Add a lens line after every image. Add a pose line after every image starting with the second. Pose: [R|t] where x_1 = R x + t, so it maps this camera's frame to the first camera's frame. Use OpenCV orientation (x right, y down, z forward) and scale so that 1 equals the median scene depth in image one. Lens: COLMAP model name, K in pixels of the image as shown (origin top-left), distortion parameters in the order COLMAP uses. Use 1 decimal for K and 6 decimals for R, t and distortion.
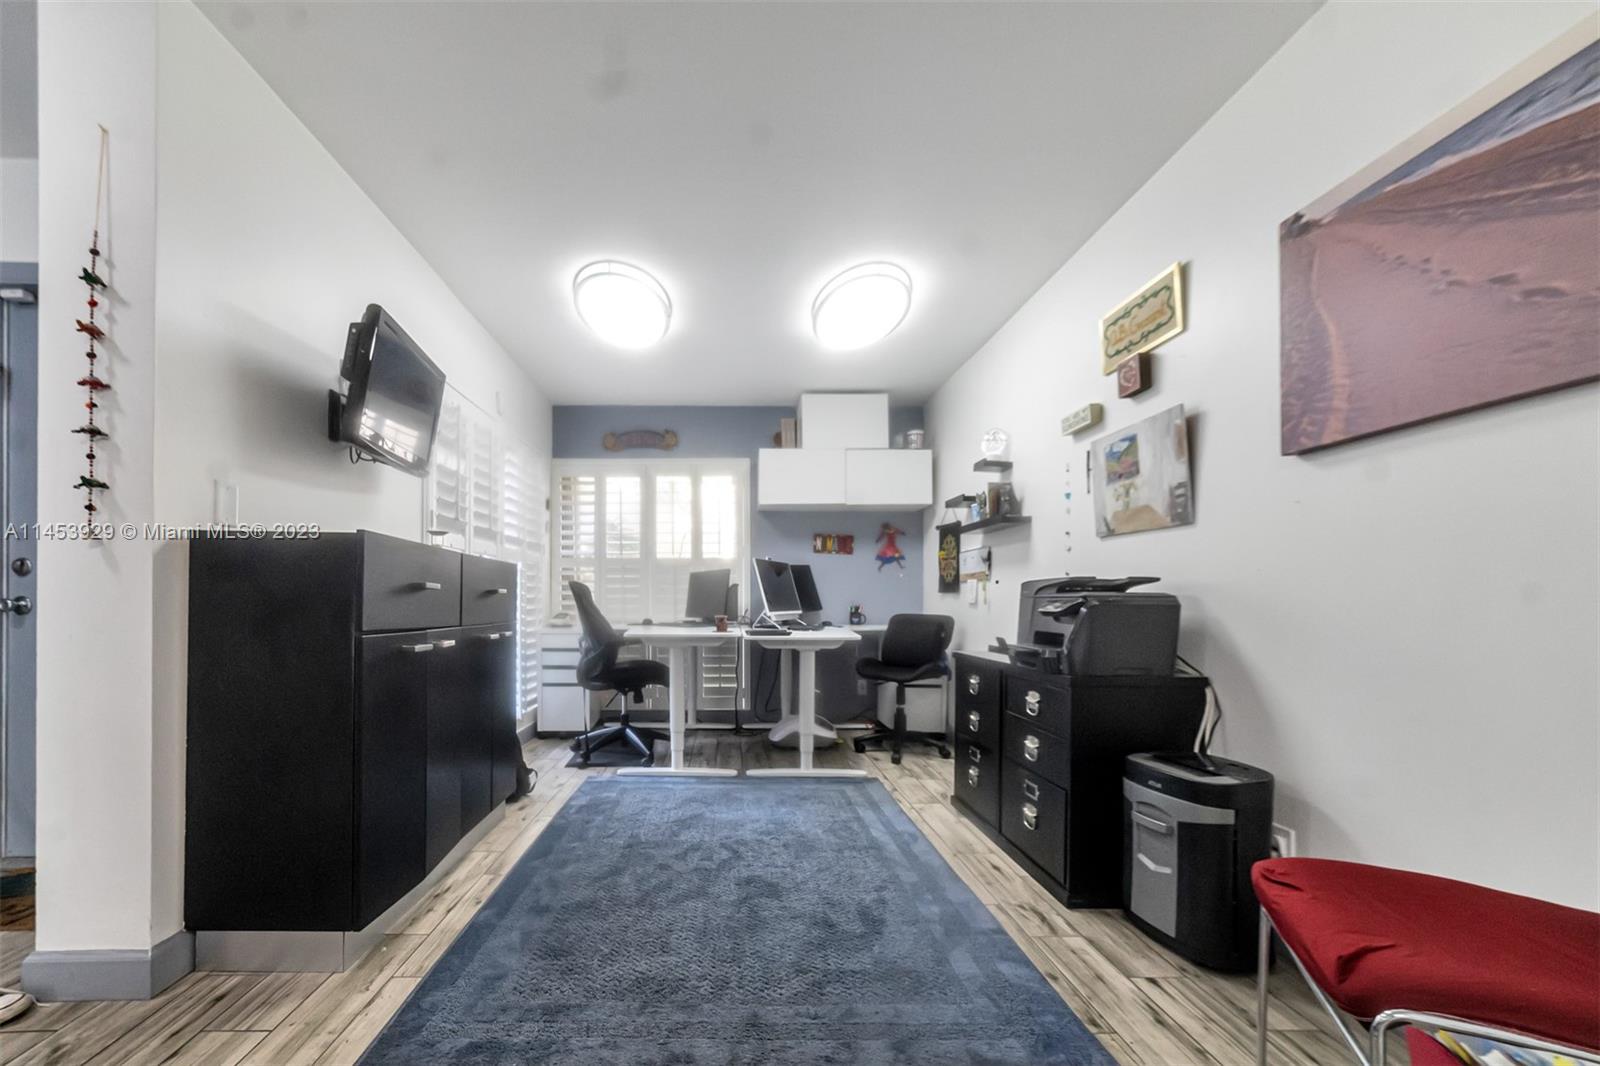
lens RADIAL K [[648.1, 0, 796.8], [0, 648.1, 601.2], [0, 0, 1]] dist [-0.009596, 0.000301]
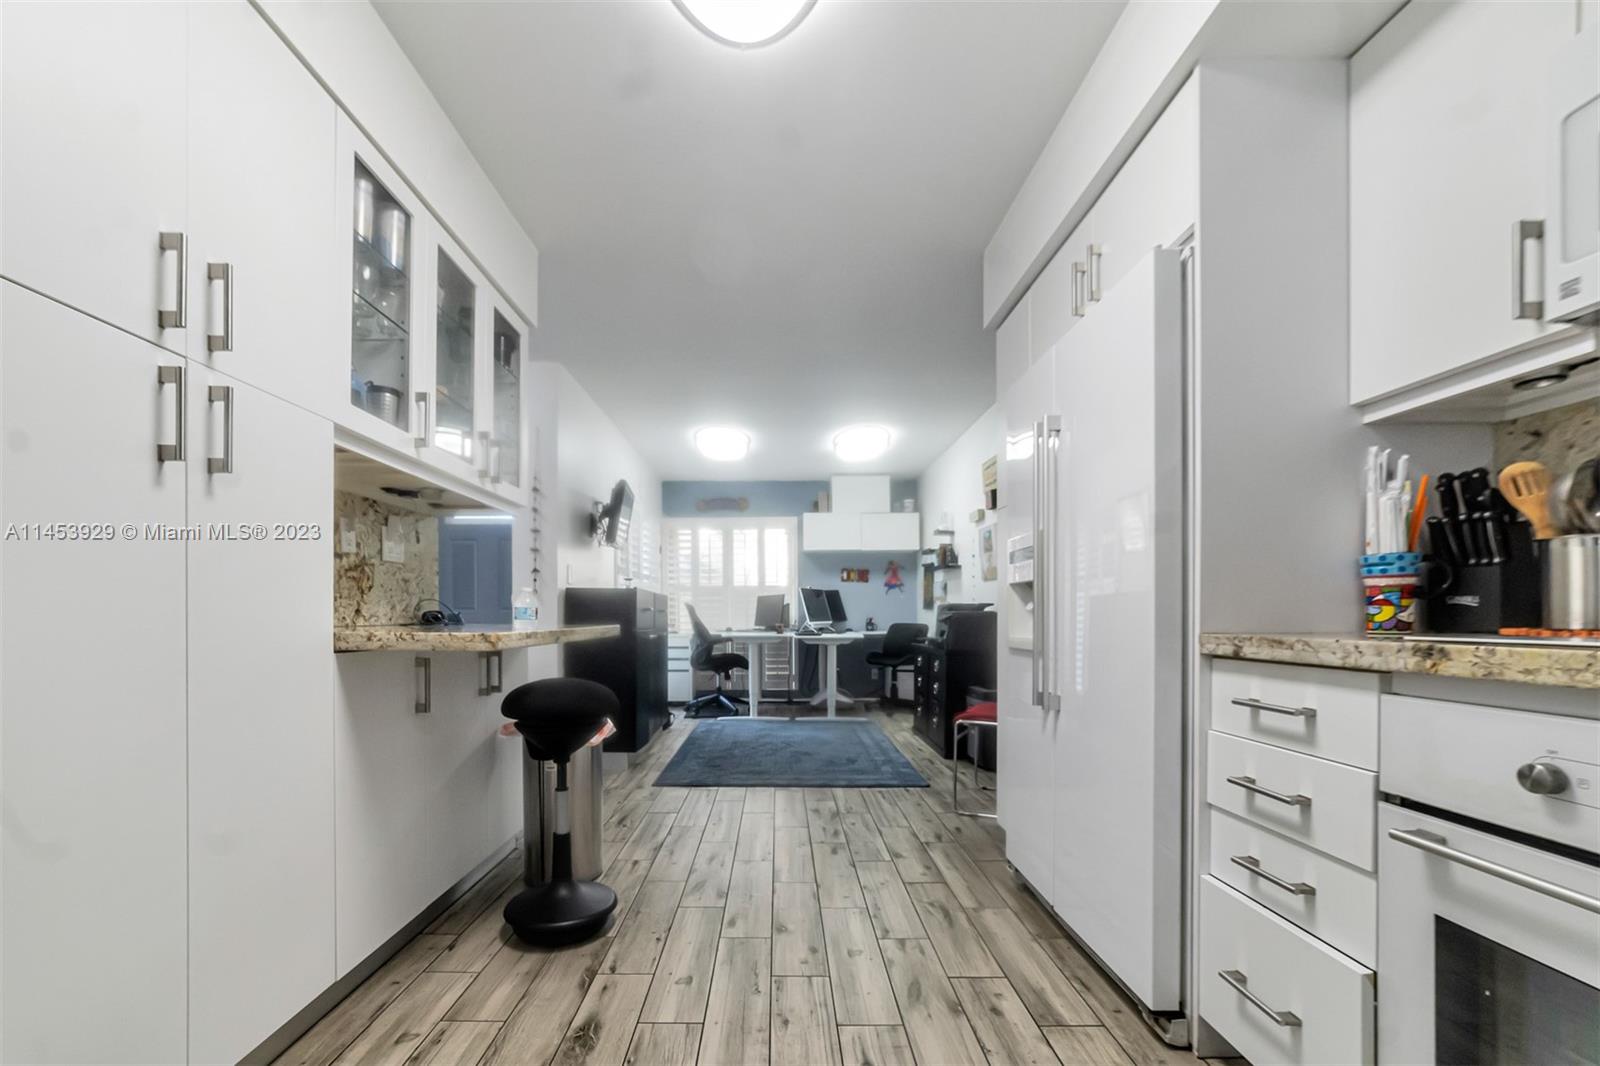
lens RADIAL K [[648.1, 0, 796.8], [0, 648.1, 601.2], [0, 0, 1]] dist [-0.009596, 0.000301]
pose [[0.996942, -0.005532, -0.077951, 0.049733], [0.003932, 0.999779, -0.020674, -0.001723], [0.078048, 0.020304, 0.996743, -0.575711]]
